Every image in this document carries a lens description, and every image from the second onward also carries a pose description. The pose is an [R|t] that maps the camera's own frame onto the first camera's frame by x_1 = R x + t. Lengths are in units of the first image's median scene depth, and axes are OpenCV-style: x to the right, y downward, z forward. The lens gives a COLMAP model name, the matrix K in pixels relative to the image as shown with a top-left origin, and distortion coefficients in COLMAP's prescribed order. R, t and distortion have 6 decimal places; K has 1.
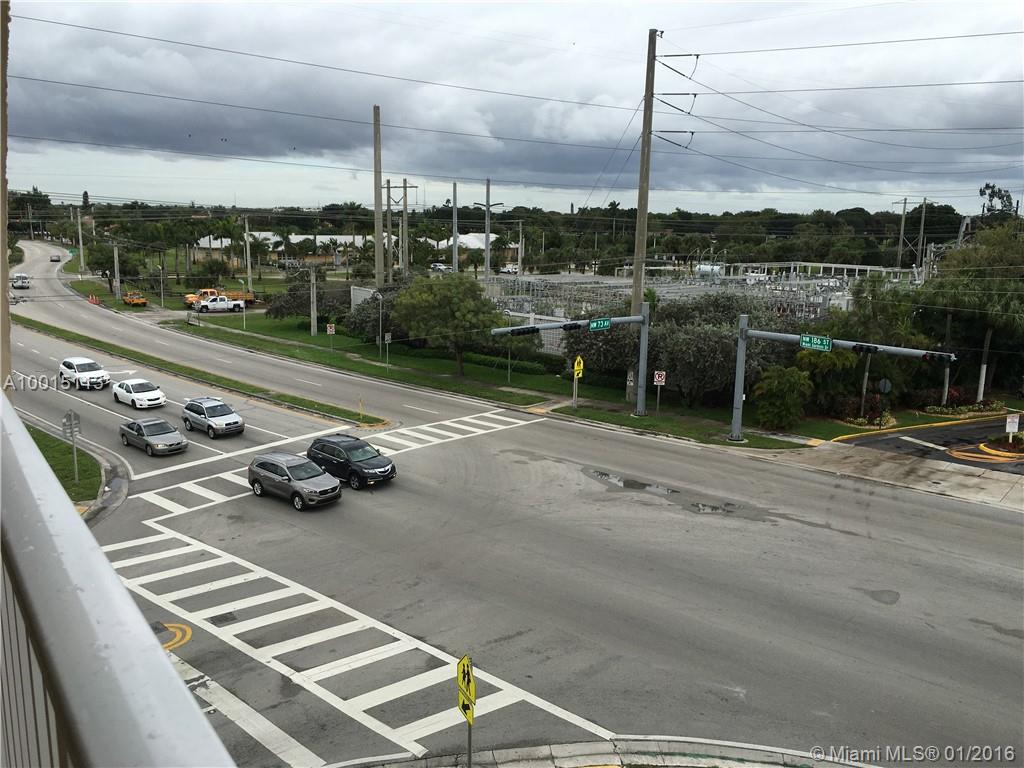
lens RADIAL K [[867.0, 0, 512.0], [0, 867.0, 384.0], [0, 0, 1]] dist [0.094021, -0.084344]
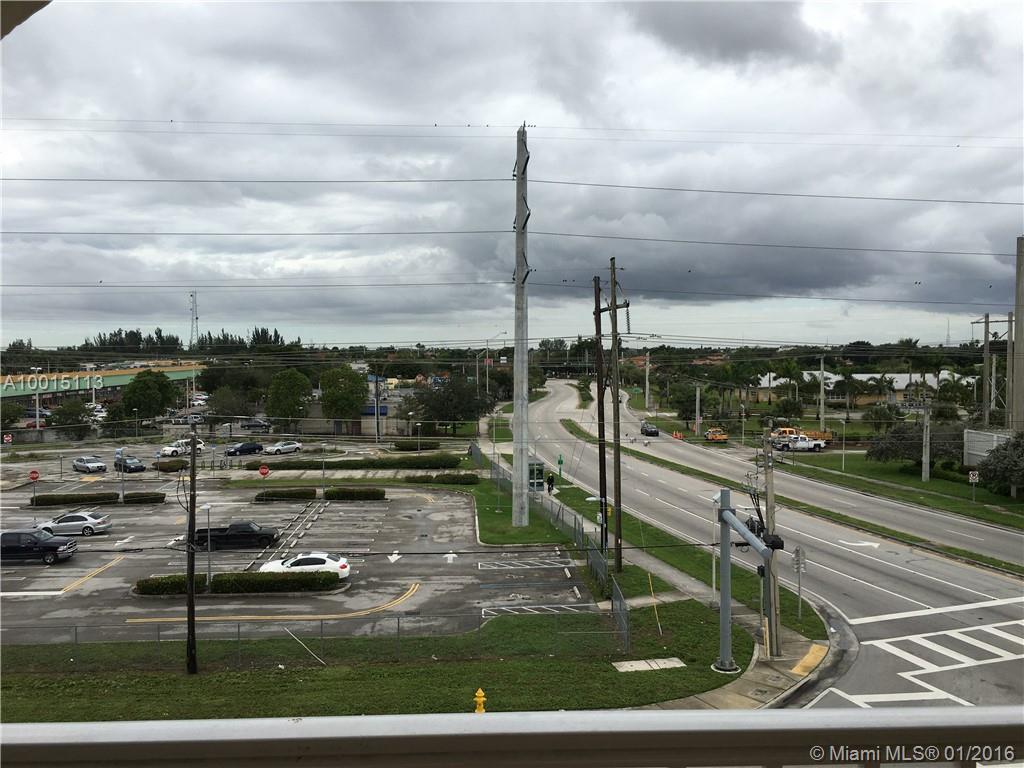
lens RADIAL K [[867.0, 0, 512.0], [0, 867.0, 384.0], [0, 0, 1]] dist [0.094021, -0.084344]
pose [[0.868273, 0.002036, -0.496082, -0.140618], [-0.079051, 0.987782, -0.134306, 0.003139], [0.489748, 0.155830, 0.857825, -0.039808]]
